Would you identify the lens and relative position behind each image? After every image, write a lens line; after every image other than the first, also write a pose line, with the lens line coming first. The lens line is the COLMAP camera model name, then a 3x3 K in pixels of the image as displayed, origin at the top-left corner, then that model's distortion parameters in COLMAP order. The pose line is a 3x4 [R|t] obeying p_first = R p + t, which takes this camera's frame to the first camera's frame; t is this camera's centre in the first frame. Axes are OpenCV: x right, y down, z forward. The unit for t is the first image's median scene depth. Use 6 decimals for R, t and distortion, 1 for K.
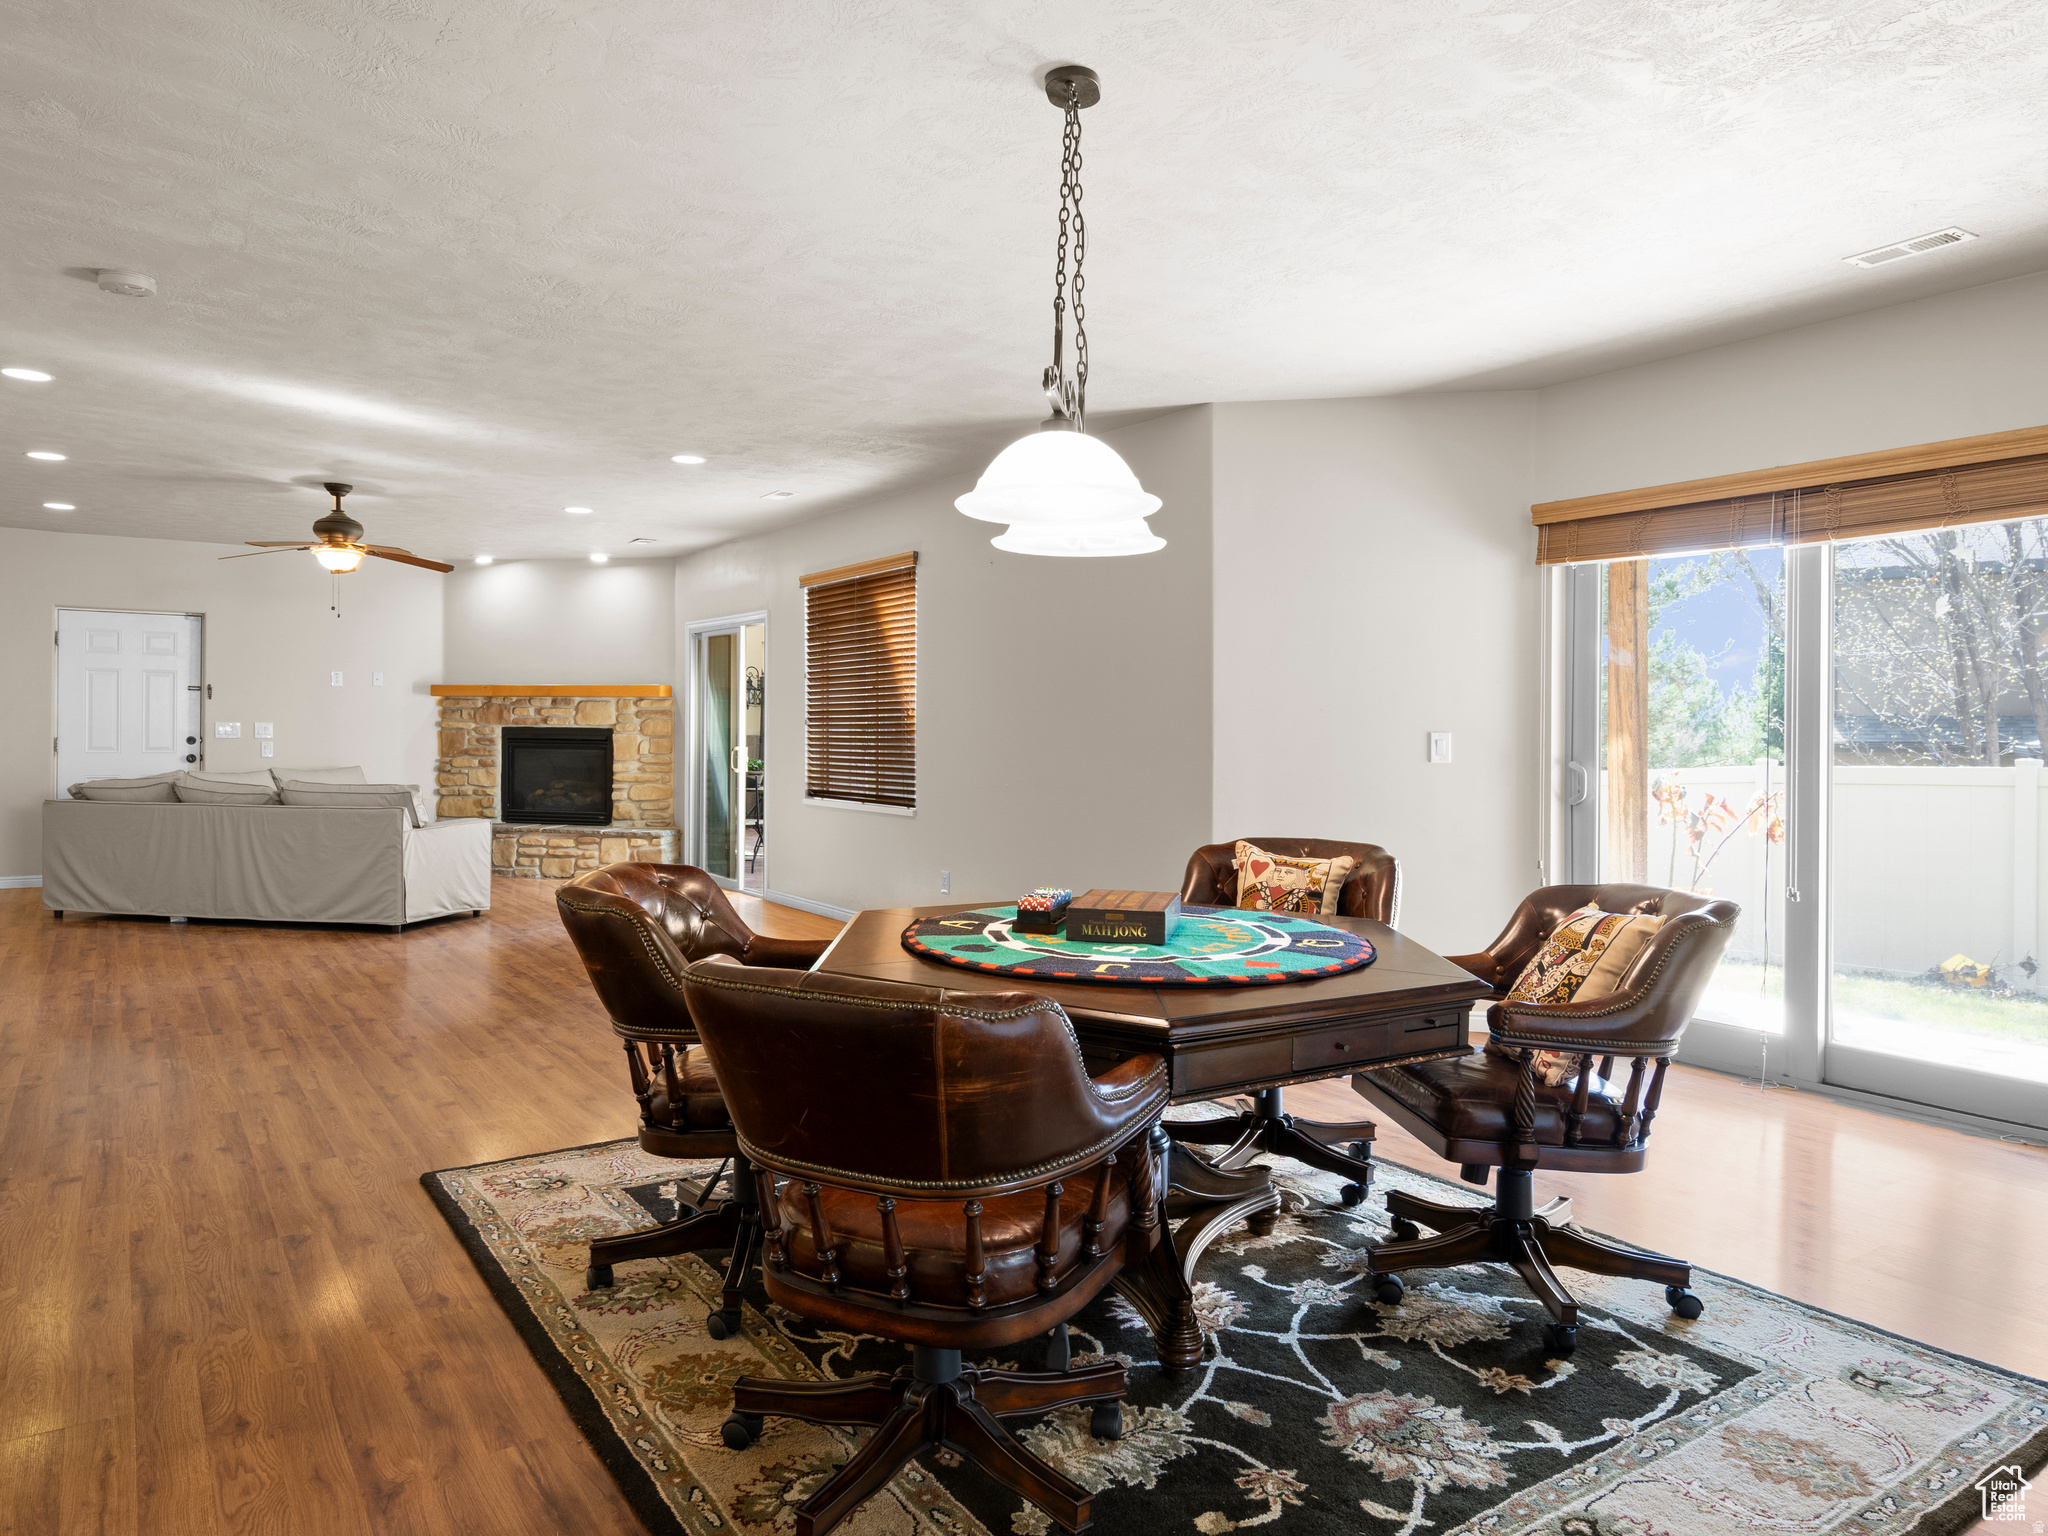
lens RADIAL K [[1309.8, 0, 1024.0], [0, 1309.8, 768.0], [0, 0, 1]] dist [0.000968, 0.000665]
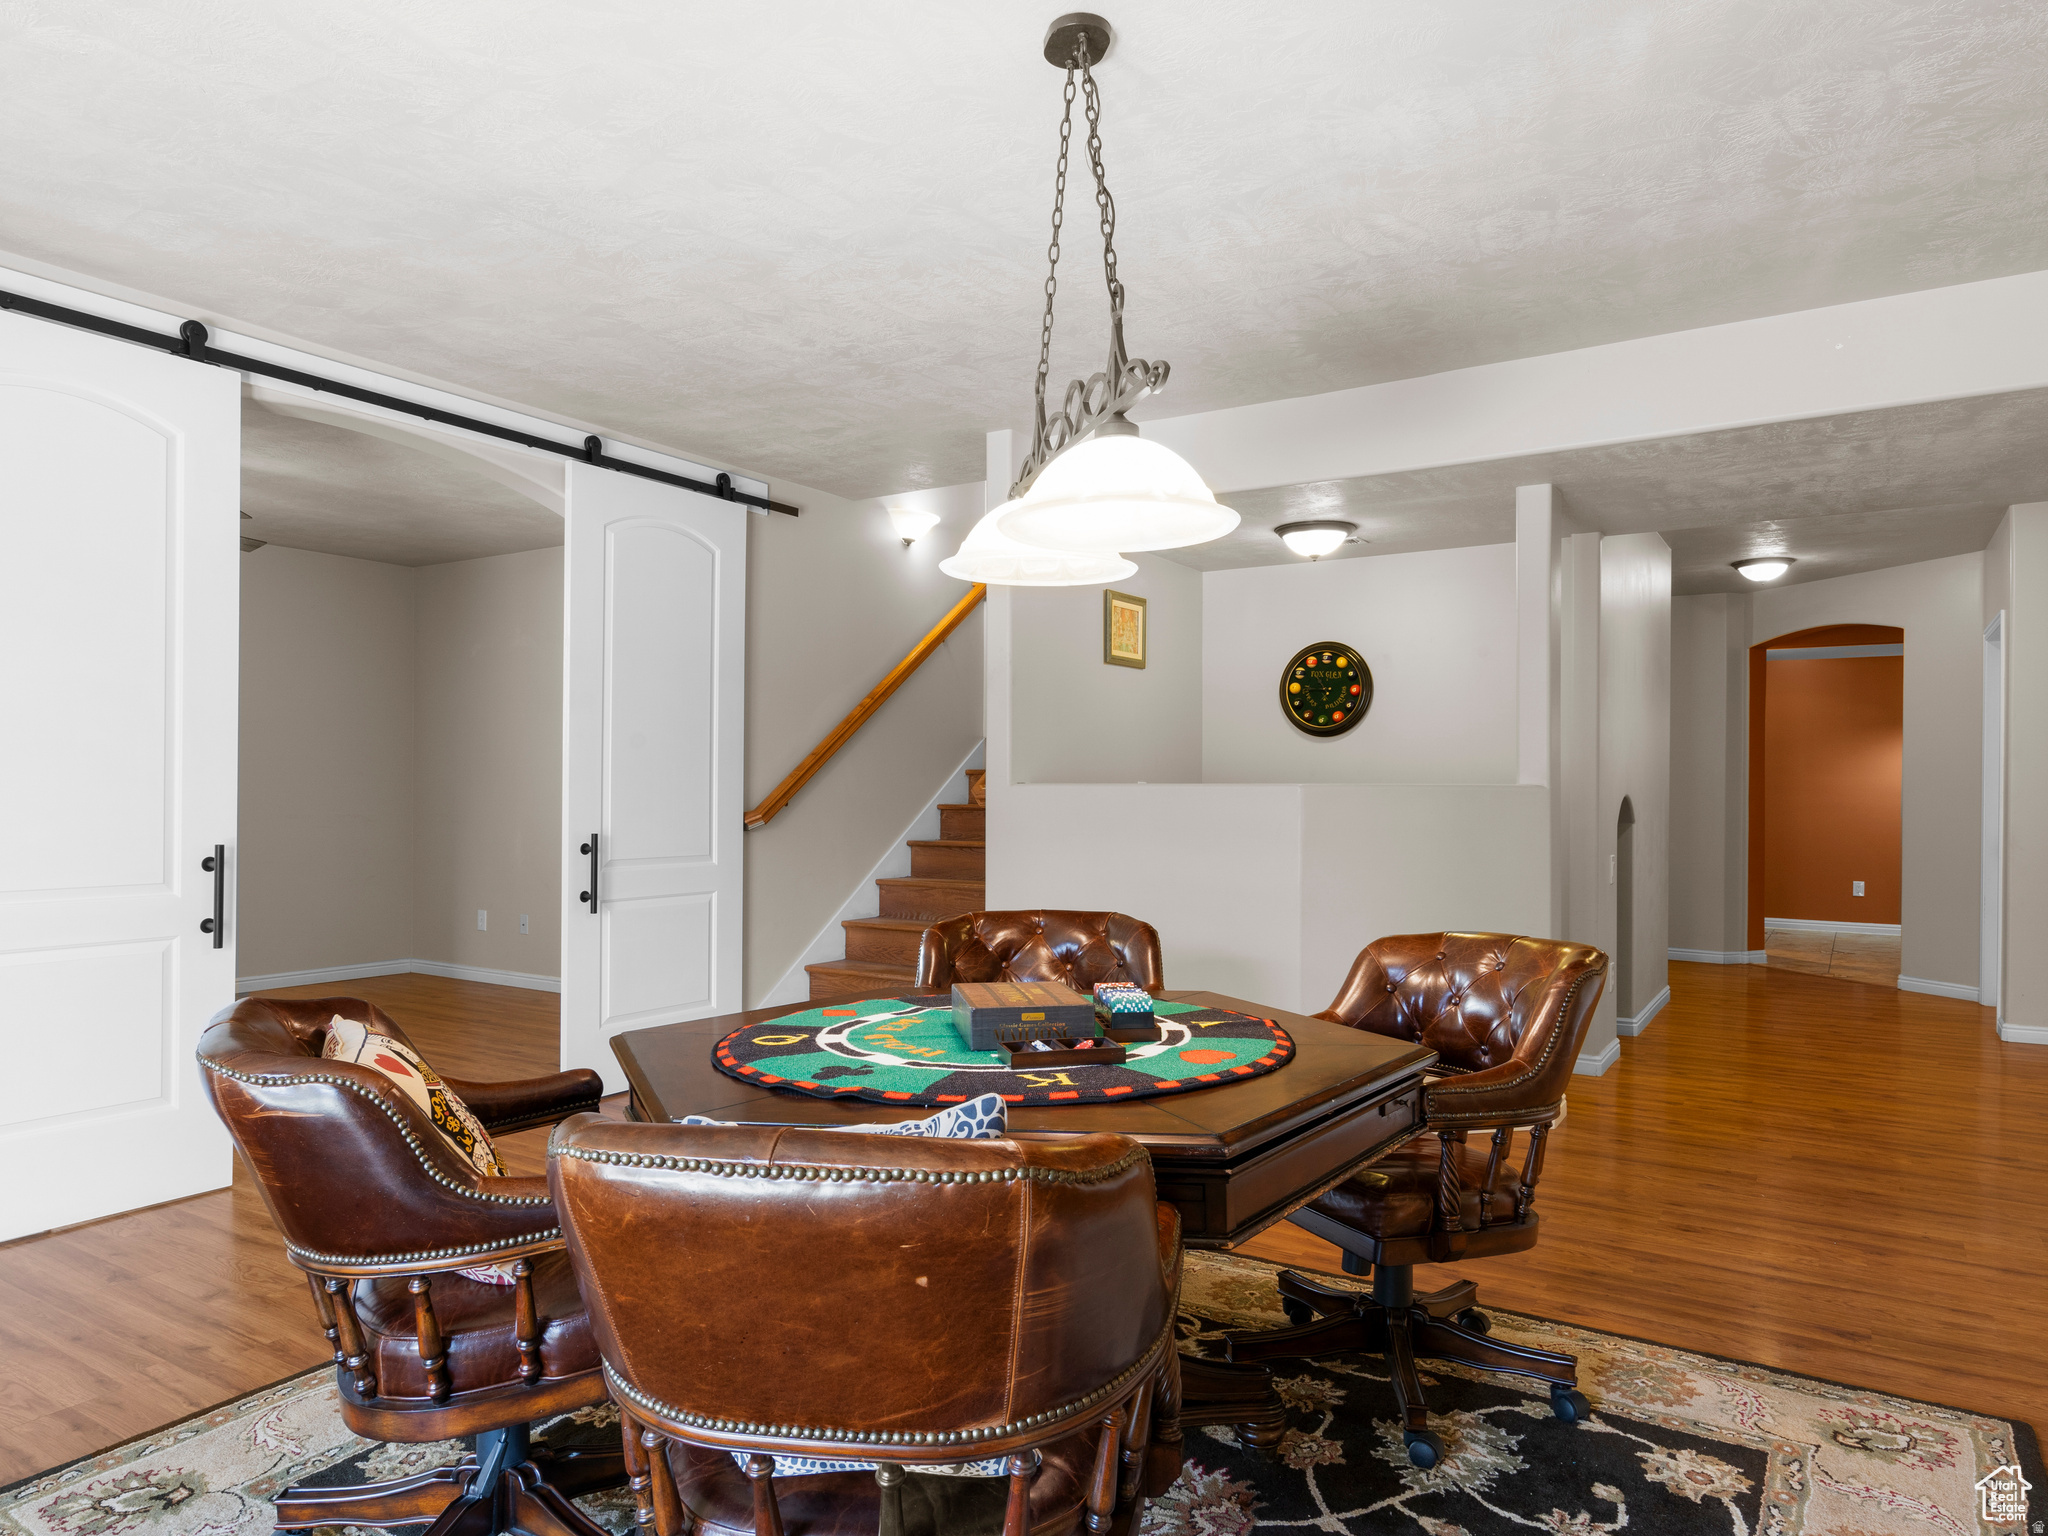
lens RADIAL K [[1309.8, 0, 1024.0], [0, 1309.8, 768.0], [0, 0, 1]] dist [0.000968, 0.000665]
pose [[-0.924563, -0.015252, -0.380723, 0.387474], [-0.020458, 0.999744, 0.009631, -0.048524], [0.380479, 0.016693, -0.924639, 1.754649]]
